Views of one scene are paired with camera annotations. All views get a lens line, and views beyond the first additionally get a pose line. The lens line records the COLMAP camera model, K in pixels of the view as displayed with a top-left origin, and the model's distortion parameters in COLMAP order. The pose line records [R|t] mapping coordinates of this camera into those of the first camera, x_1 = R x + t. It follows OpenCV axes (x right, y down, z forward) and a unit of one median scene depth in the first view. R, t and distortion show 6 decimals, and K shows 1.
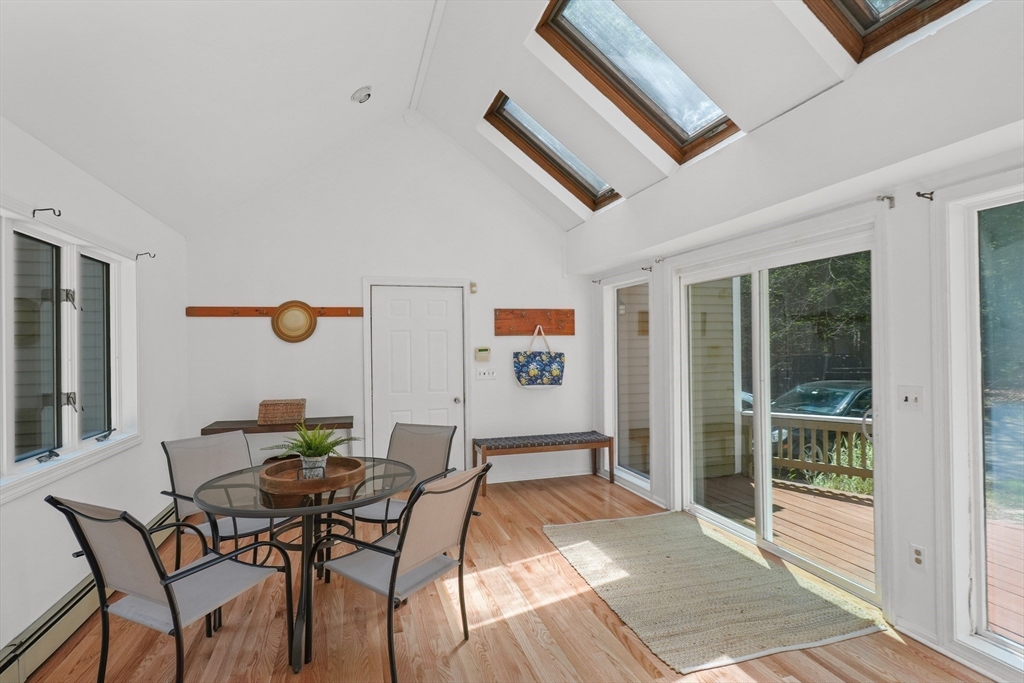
lens RADIAL K [[518.9, 0, 512.0], [0, 518.9, 341.5], [0, 0, 1]] dist [0.003773, 0.000722]
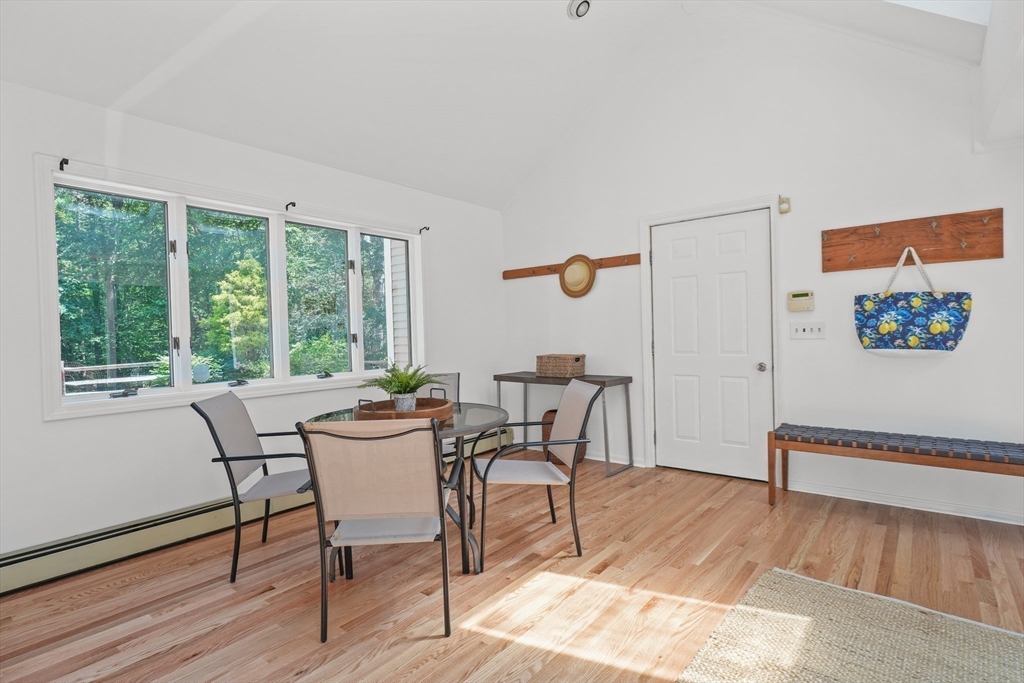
lens RADIAL K [[518.9, 0, 512.0], [0, 518.9, 341.5], [0, 0, 1]] dist [0.003773, 0.000722]
pose [[0.555994, 0.012511, -0.831092, 0.308655], [0.026139, 0.999129, 0.032527, 0.046488], [0.830775, -0.039809, 0.555183, 0.320634]]
